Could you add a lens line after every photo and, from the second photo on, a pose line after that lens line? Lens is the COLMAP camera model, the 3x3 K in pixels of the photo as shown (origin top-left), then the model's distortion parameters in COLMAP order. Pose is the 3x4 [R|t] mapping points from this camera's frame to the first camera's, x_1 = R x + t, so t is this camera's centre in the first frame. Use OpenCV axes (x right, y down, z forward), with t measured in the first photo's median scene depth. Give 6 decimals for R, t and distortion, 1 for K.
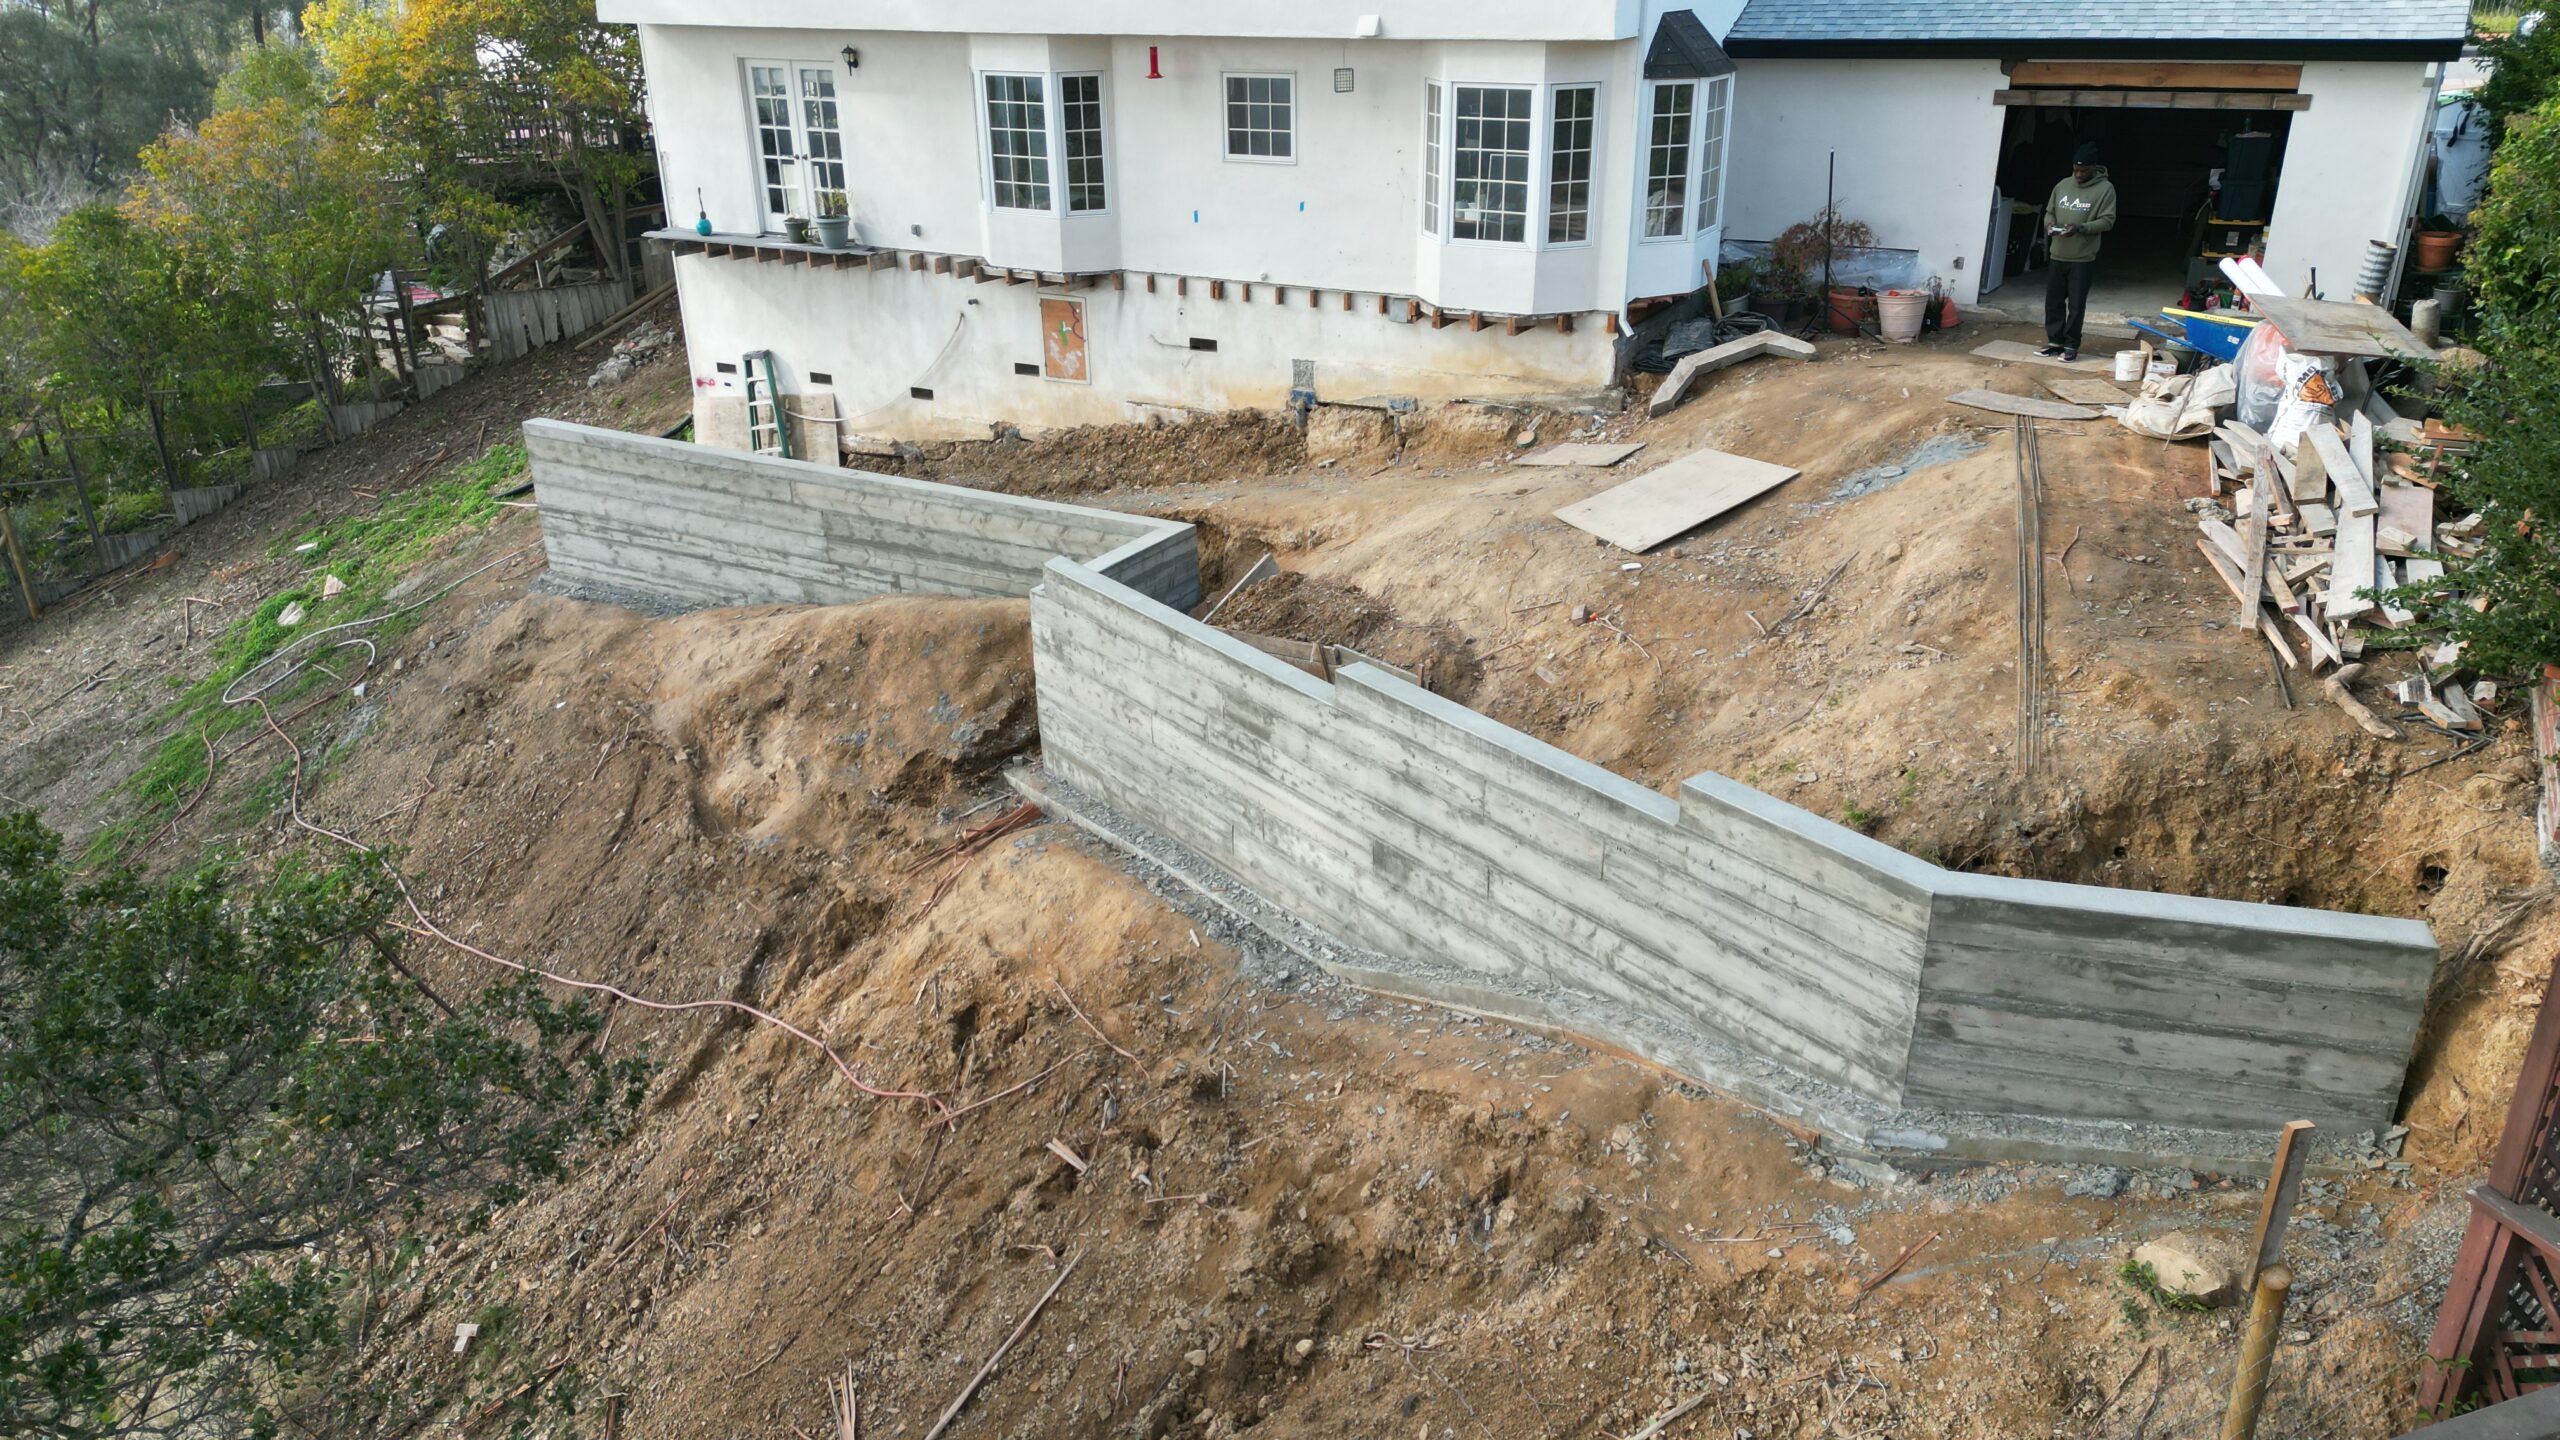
lens RADIAL K [[1784.1, 0, 1285.6], [0, 1784.1, 727.3], [0, 0, 1]] dist [0.062122, -0.046865]
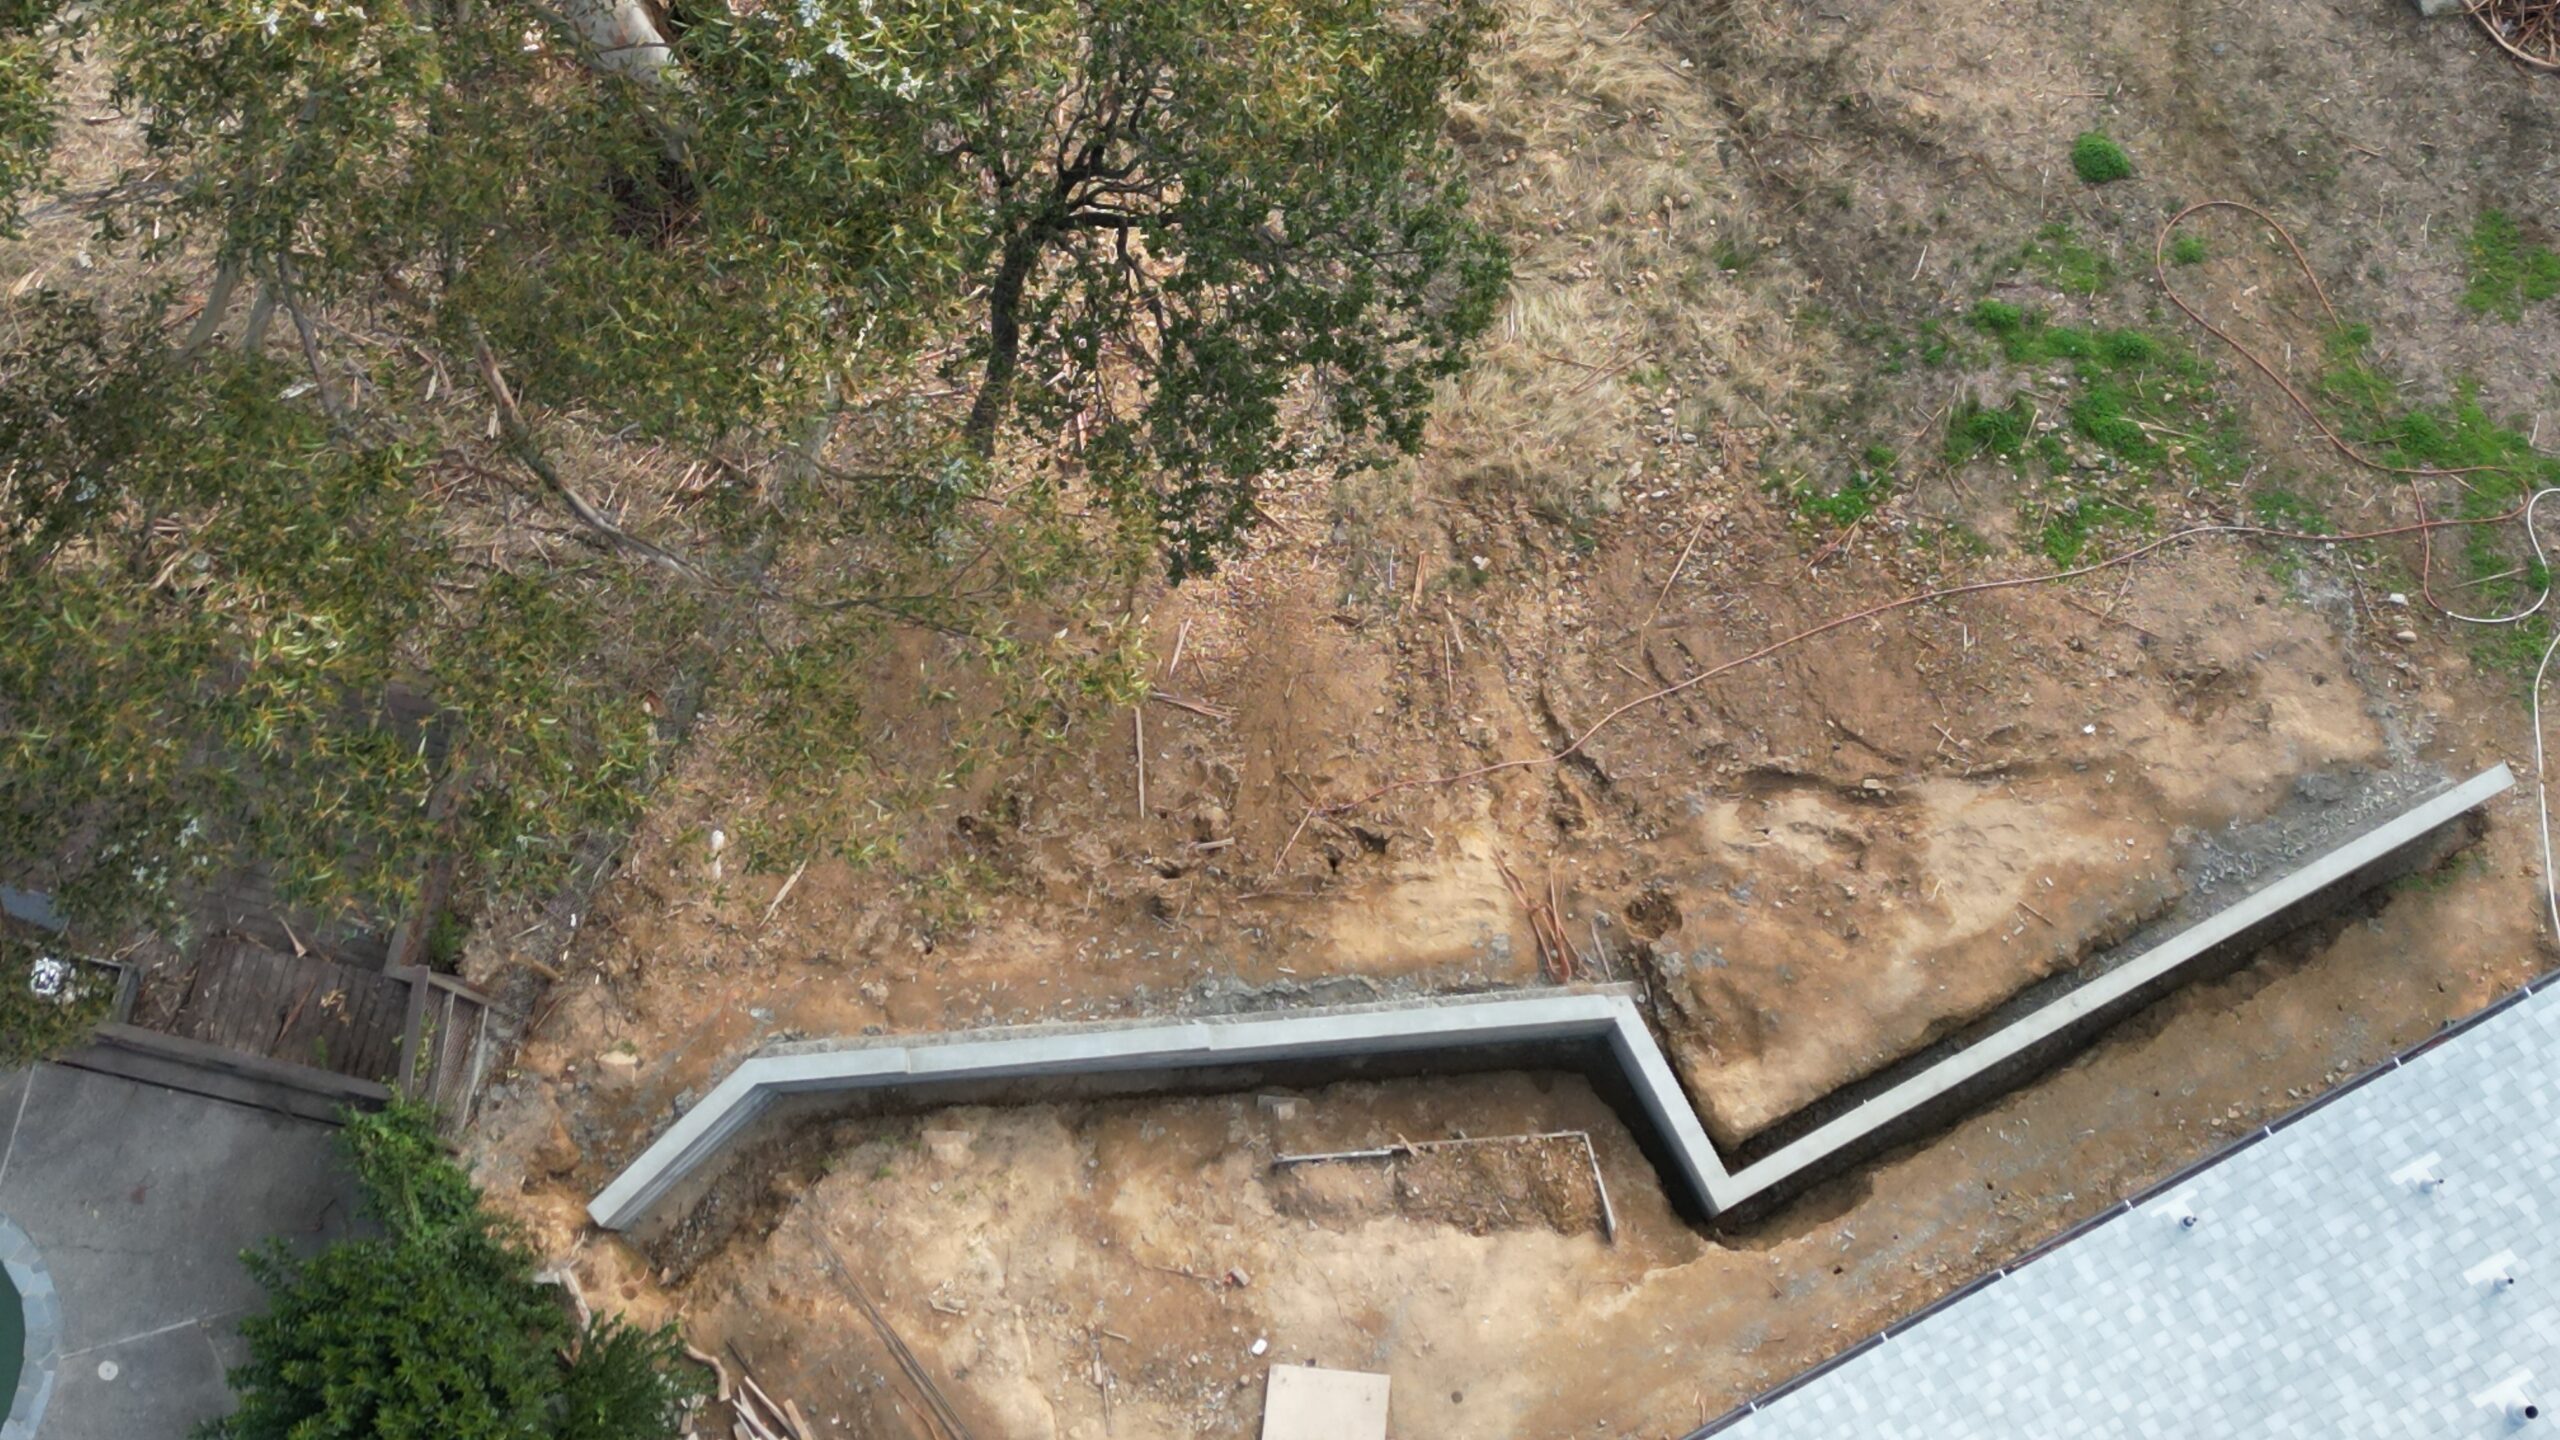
lens RADIAL K [[3490.1, 0, 1291.3], [0, 3490.1, 714.1], [0, 0, 1]] dist [0.159946, 0.000000]
pose [[-0.534504, 0.836065, -0.123698, 0.086590], [-0.300578, -0.051256, 0.952379, -1.794673], [0.789910, 0.546231, 0.278699, 0.065377]]
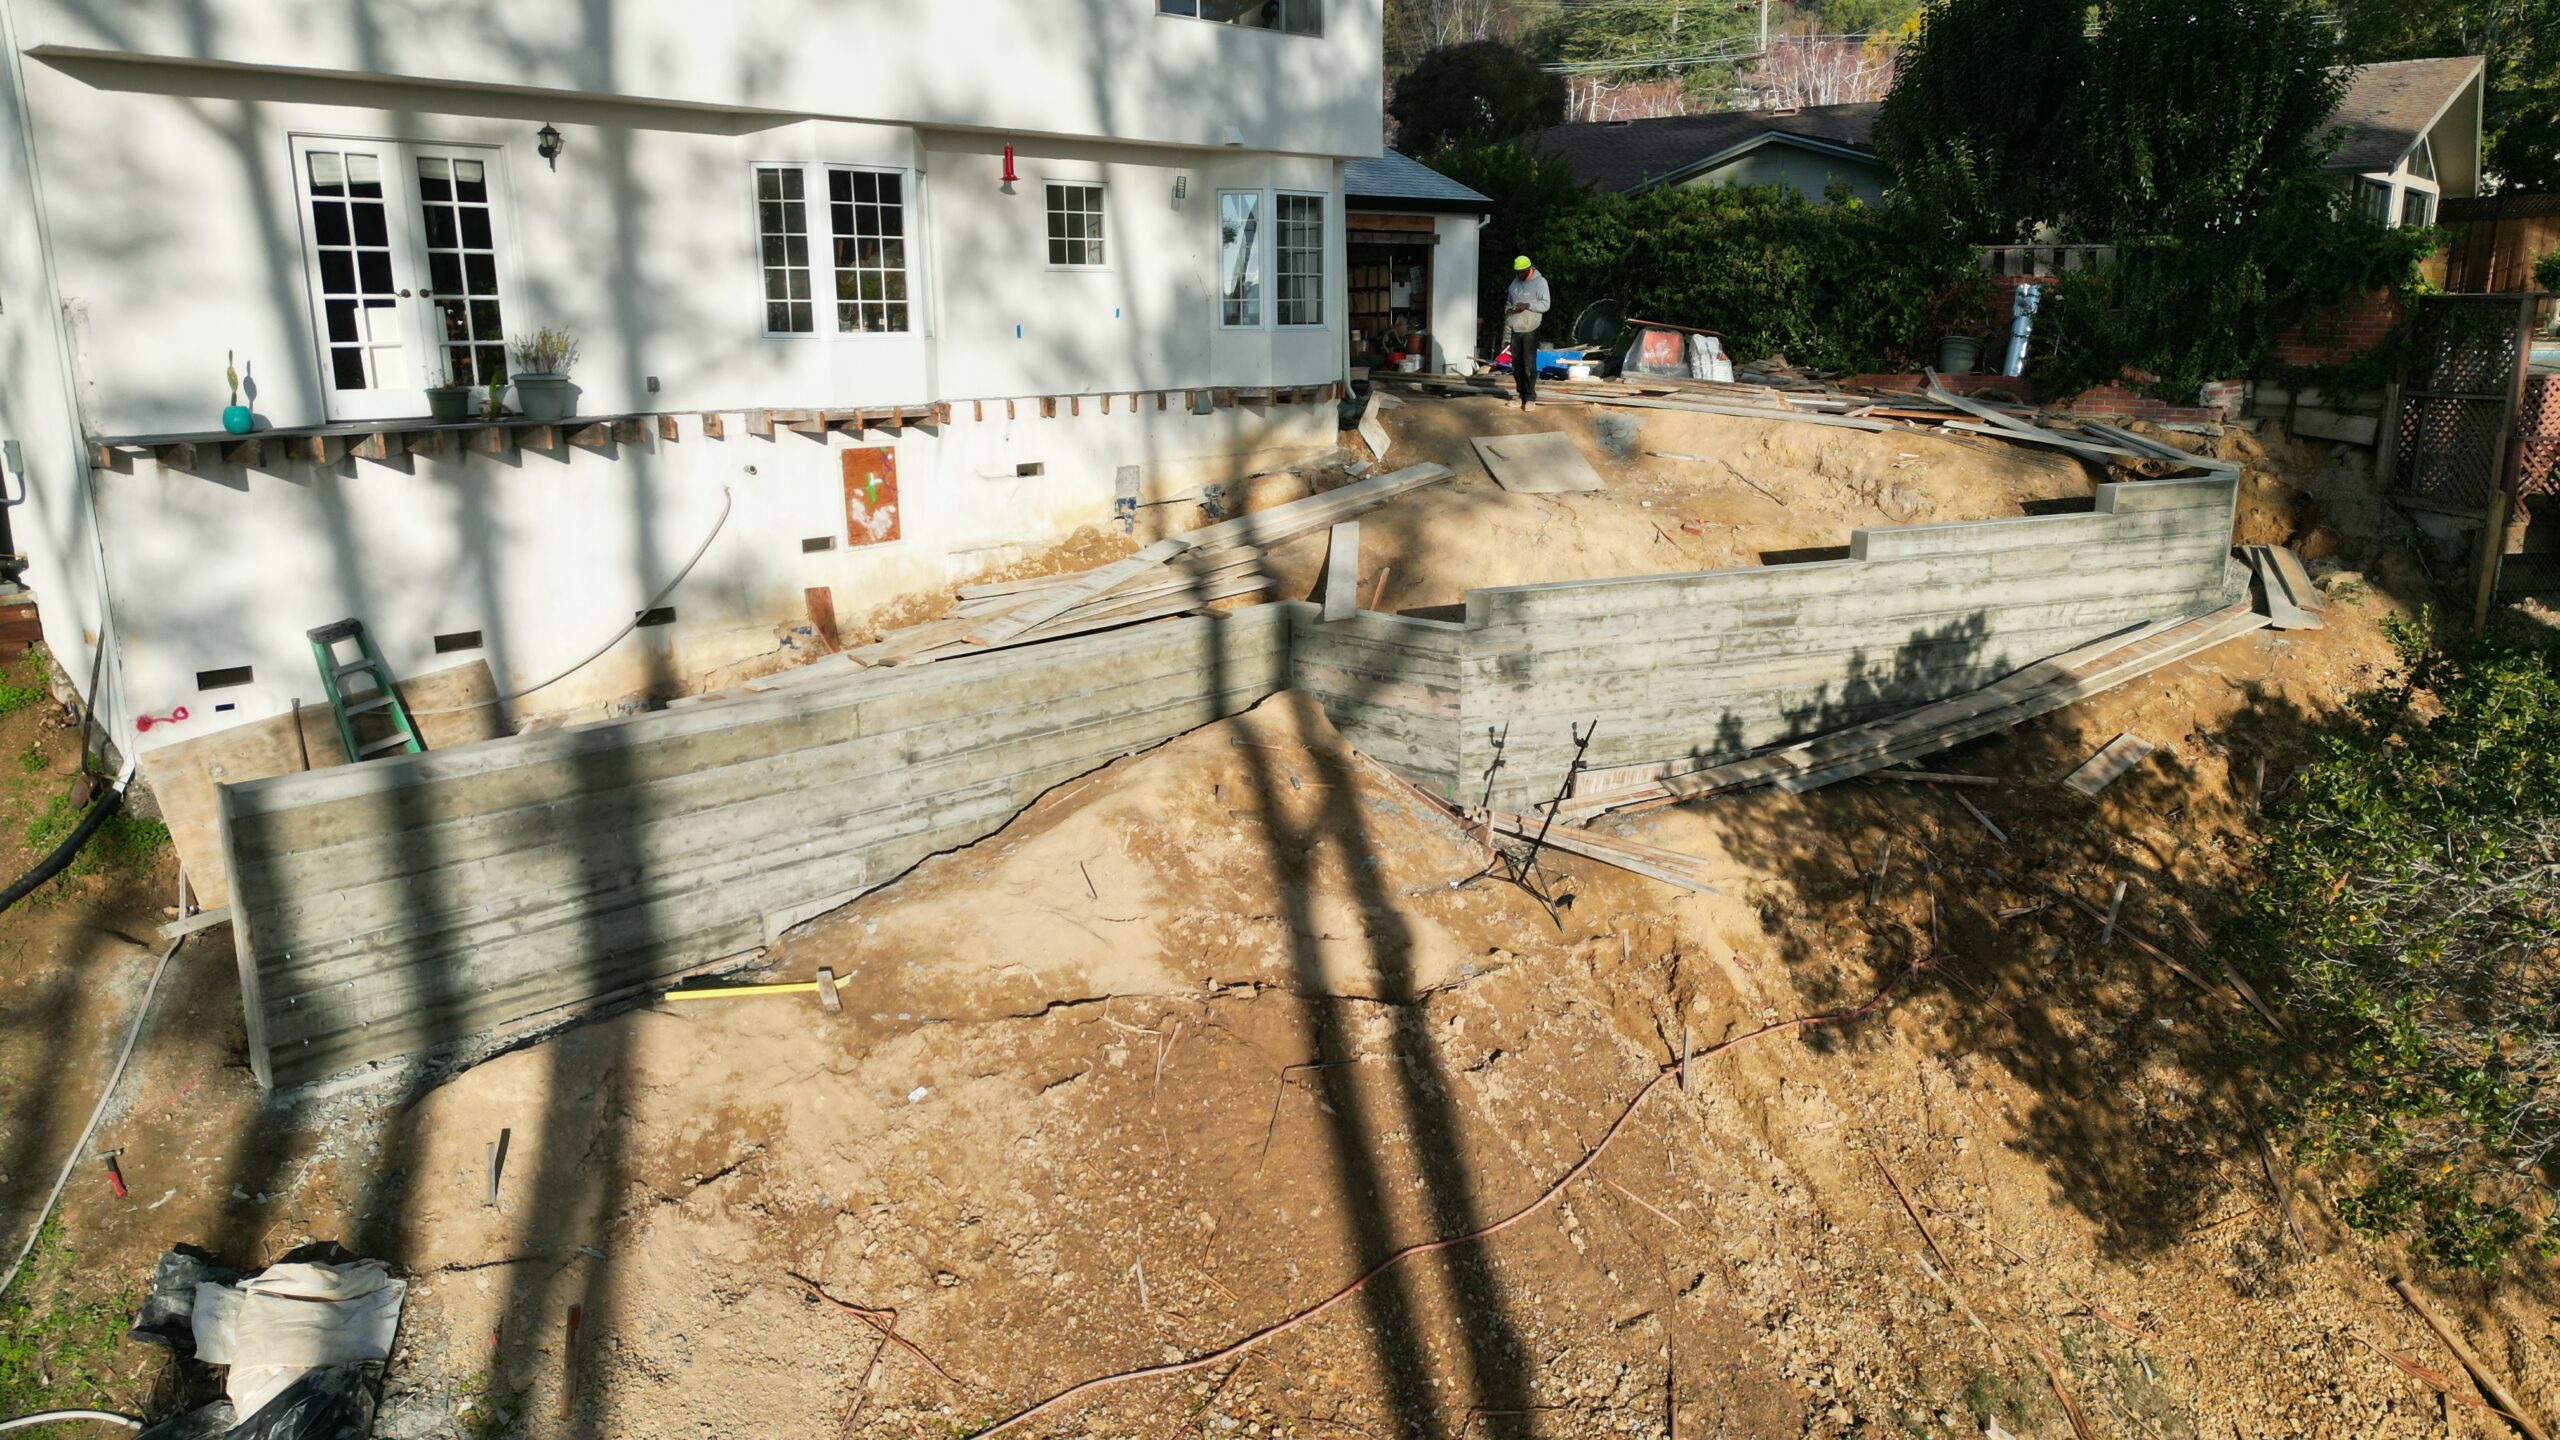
lens RADIAL K [[1784.1, 0, 1284.3], [0, 1784.1, 720.6], [0, 0, 1]] dist [0.062122, -0.046865]
pose [[0.242127, -0.209941, 0.947259, -0.913777], [0.392269, 0.914140, 0.102333, -0.140473], [-0.887411, 0.346803, 0.303692, 0.657397]]
